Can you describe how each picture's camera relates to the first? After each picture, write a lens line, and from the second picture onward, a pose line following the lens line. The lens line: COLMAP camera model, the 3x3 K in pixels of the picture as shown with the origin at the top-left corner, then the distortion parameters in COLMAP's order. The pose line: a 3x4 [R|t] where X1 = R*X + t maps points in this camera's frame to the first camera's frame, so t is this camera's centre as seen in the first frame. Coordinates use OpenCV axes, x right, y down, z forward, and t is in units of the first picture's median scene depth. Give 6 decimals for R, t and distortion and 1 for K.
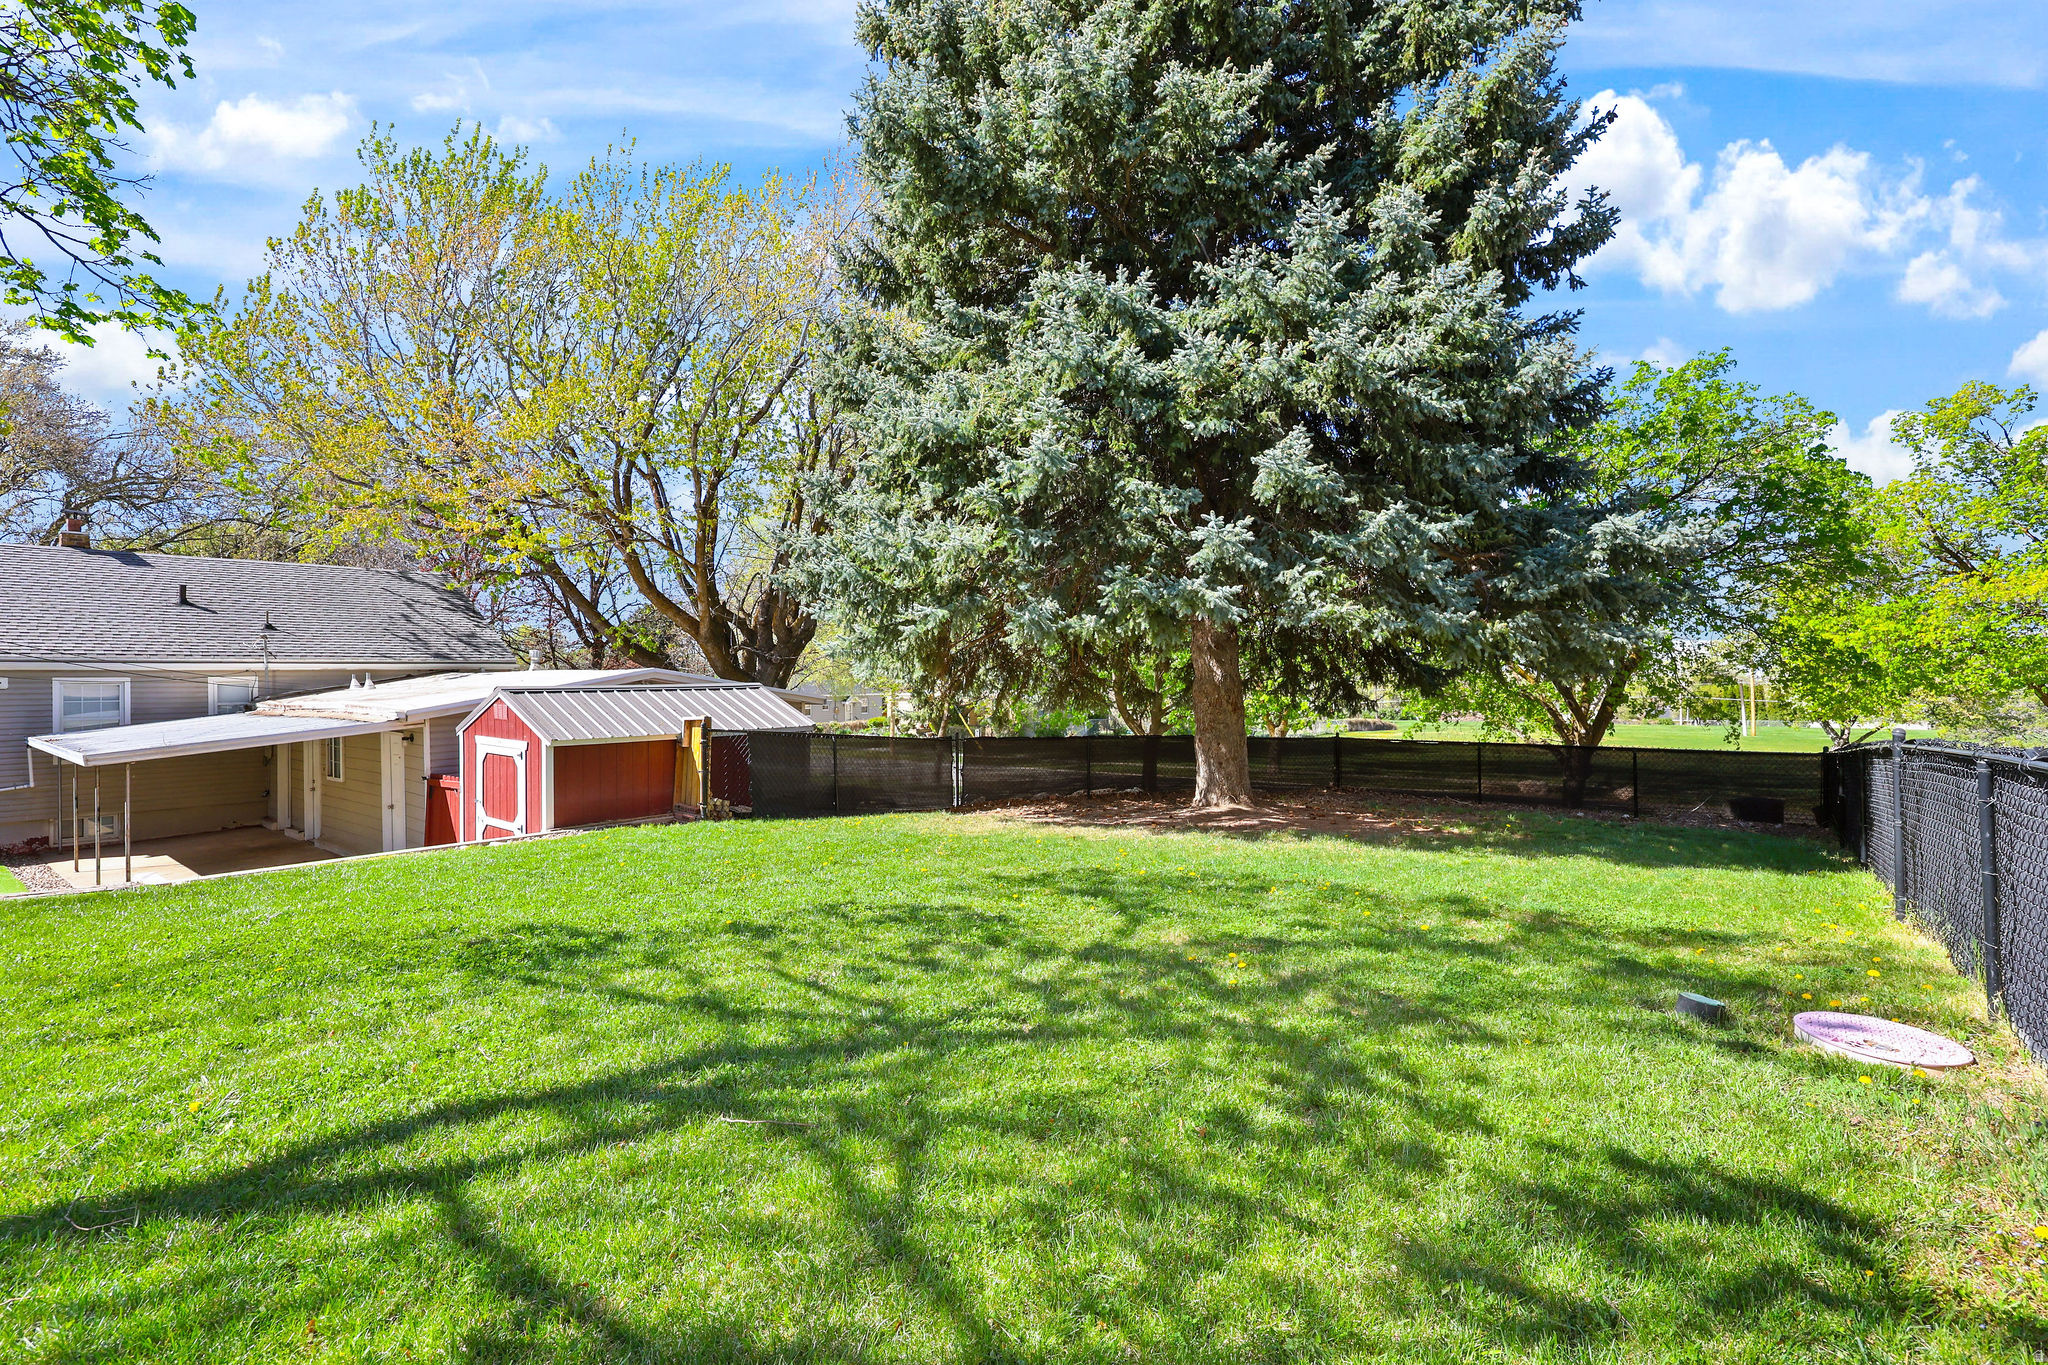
lens RADIAL K [[918.9, 0, 1024.0], [0, 918.9, 682.5], [0, 0, 1]] dist [0.000245, 0.000123]
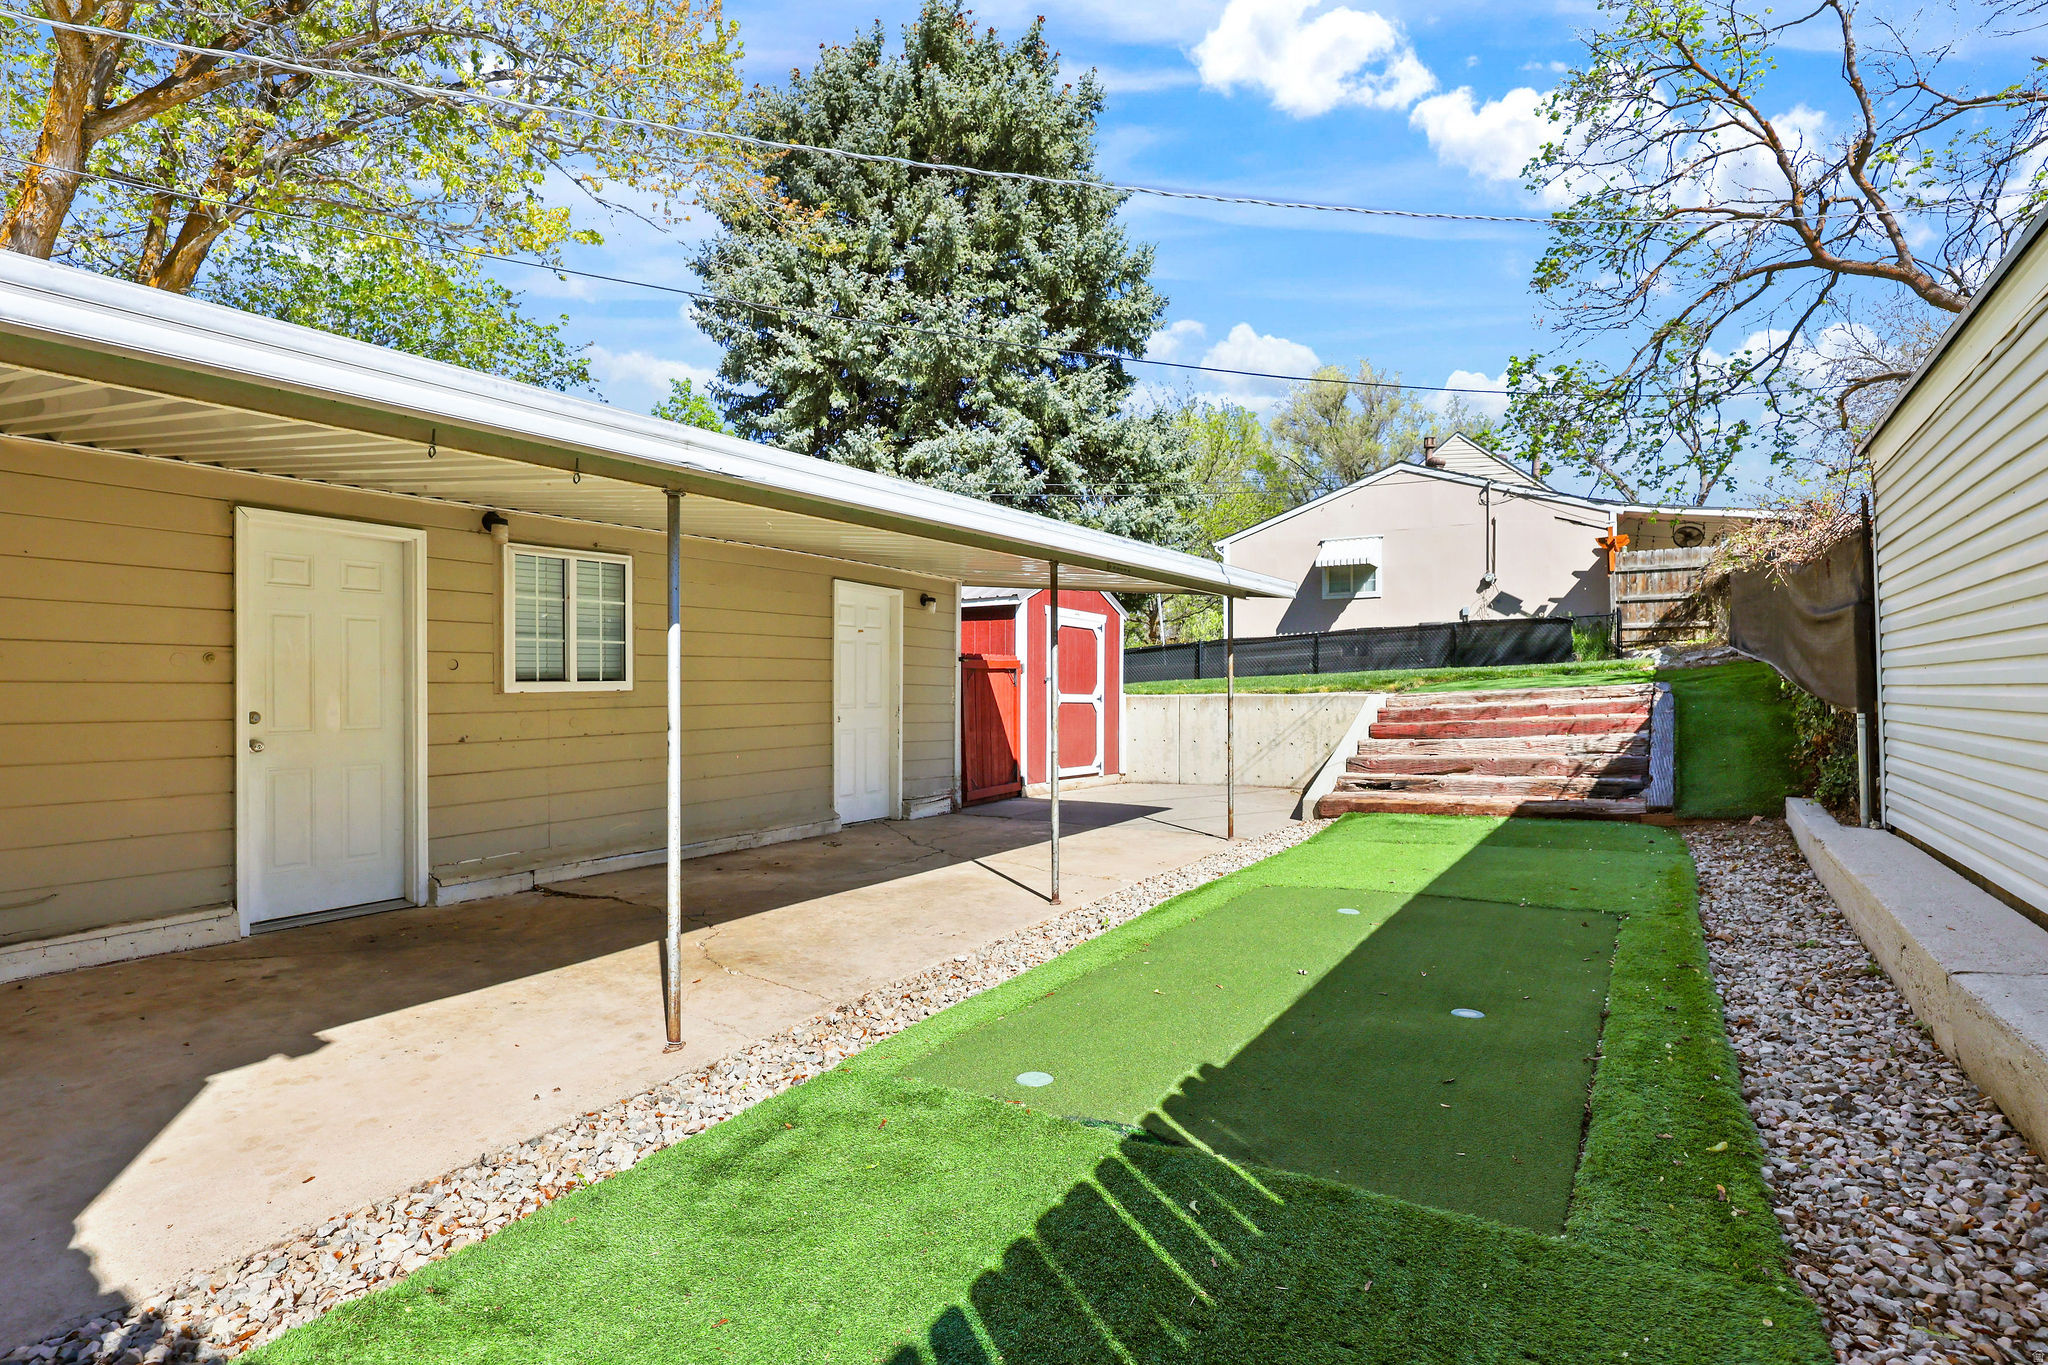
lens RADIAL K [[1039.8, 0, 1010.9], [0, 1039.8, 683.6], [0, 0, 1]] dist [0.000171, 0.000638]
pose [[-0.128381, 0.011006, 0.991664, -1.123683], [0.001012, 0.999939, -0.010966, 0.102045], [-0.991724, -0.000404, -0.128384, 0.821828]]
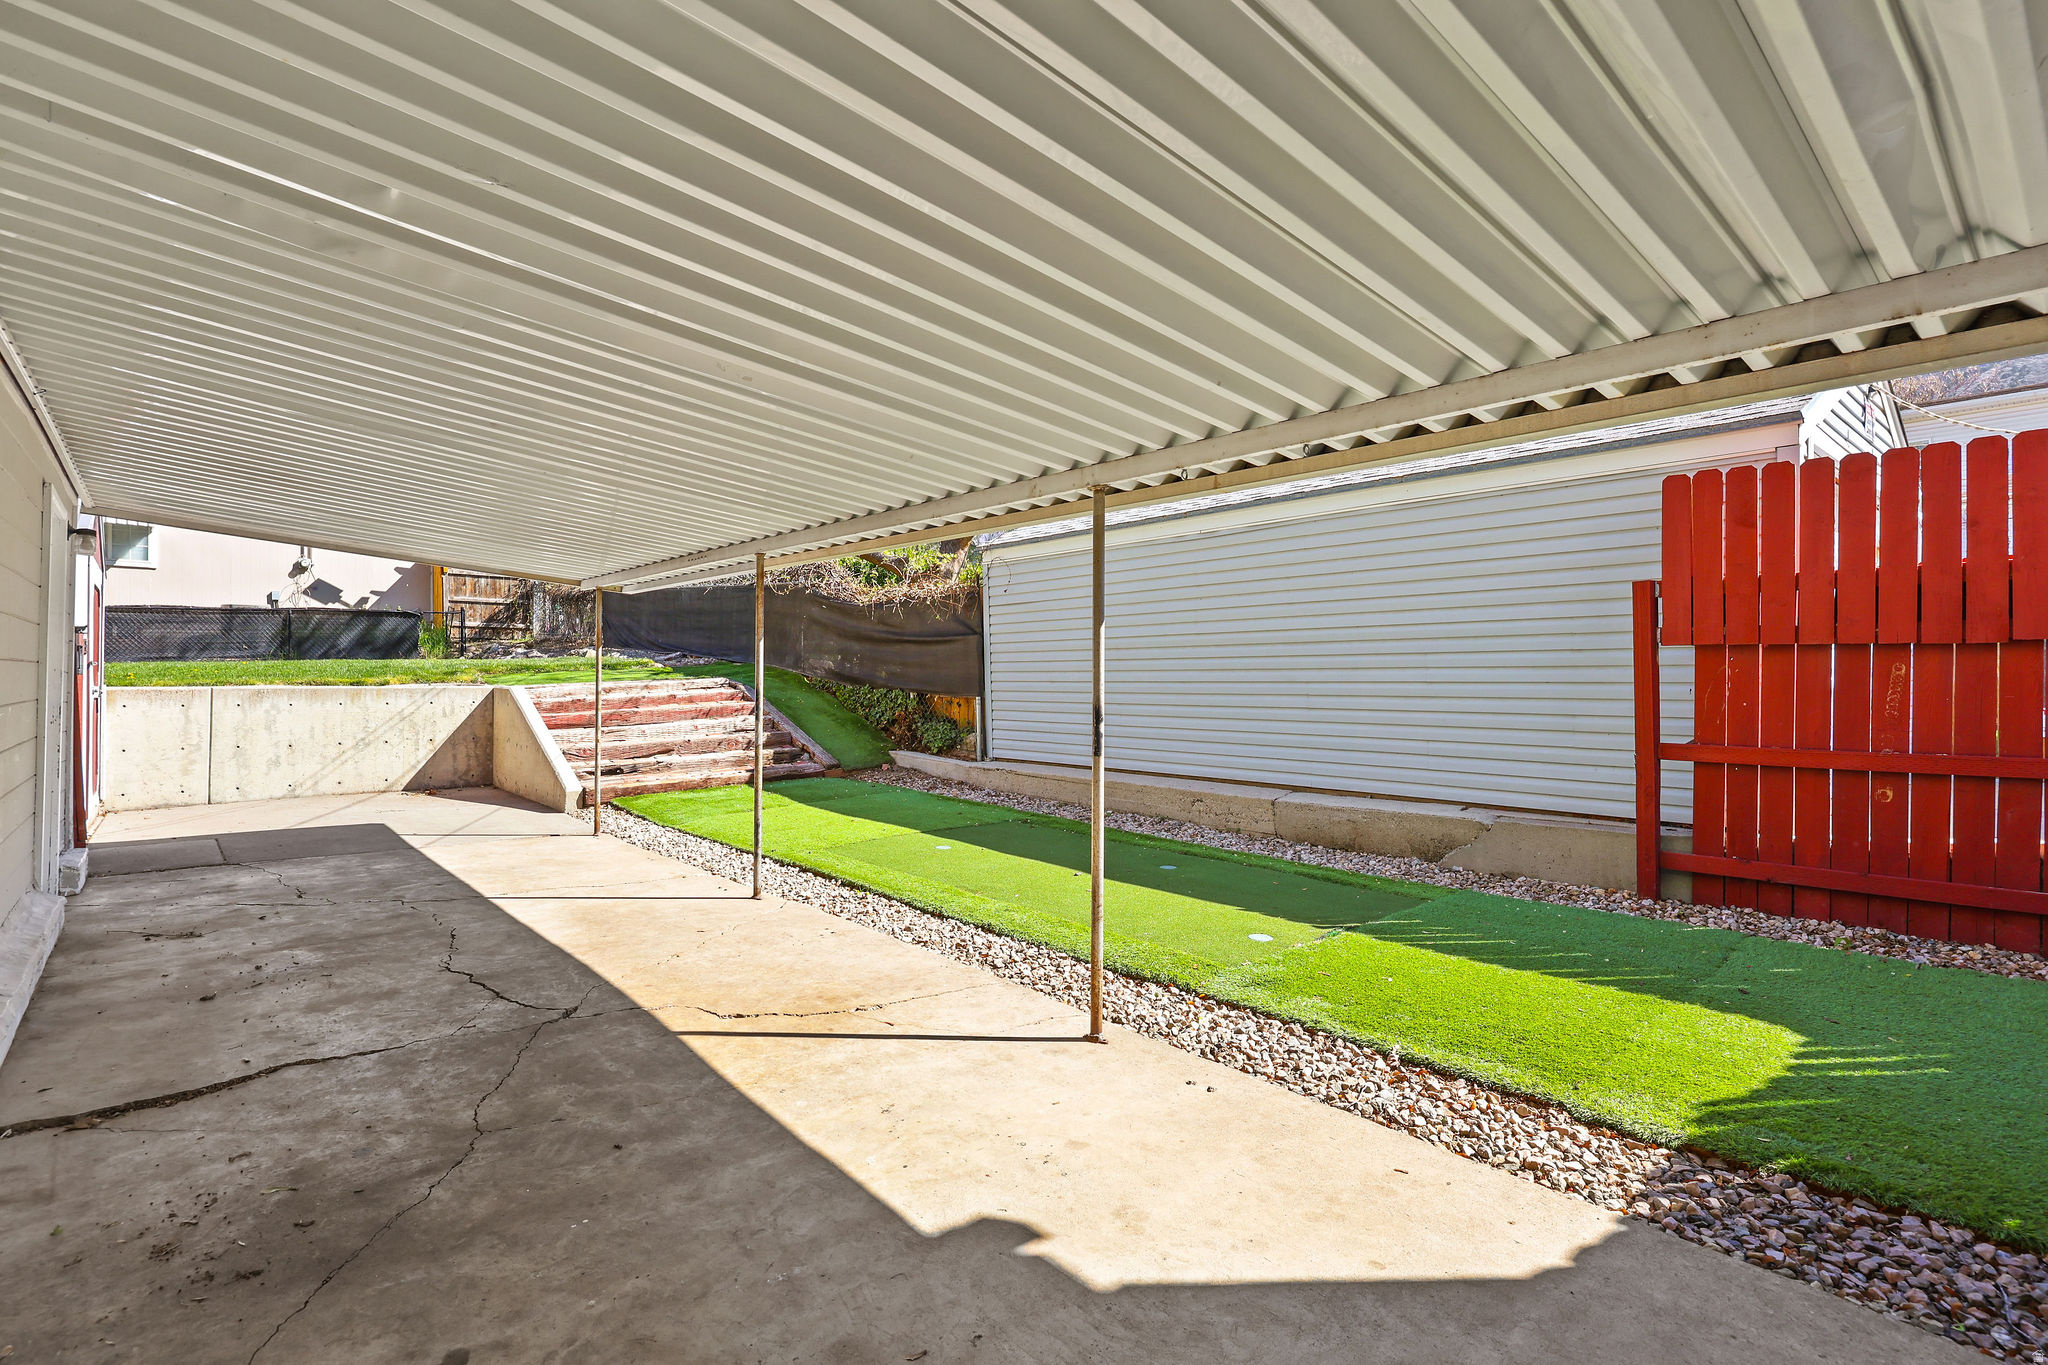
lens RADIAL K [[956.7, 0, 1024.0], [0, 956.7, 682.5], [0, 0, 1]] dist [-0.000036, 0.000042]
pose [[-0.988079, 0.001580, 0.153940, -0.909416], [0.001342, 0.999998, -0.001650, 0.100629], [-0.153942, -0.001424, -0.988079, 1.071593]]
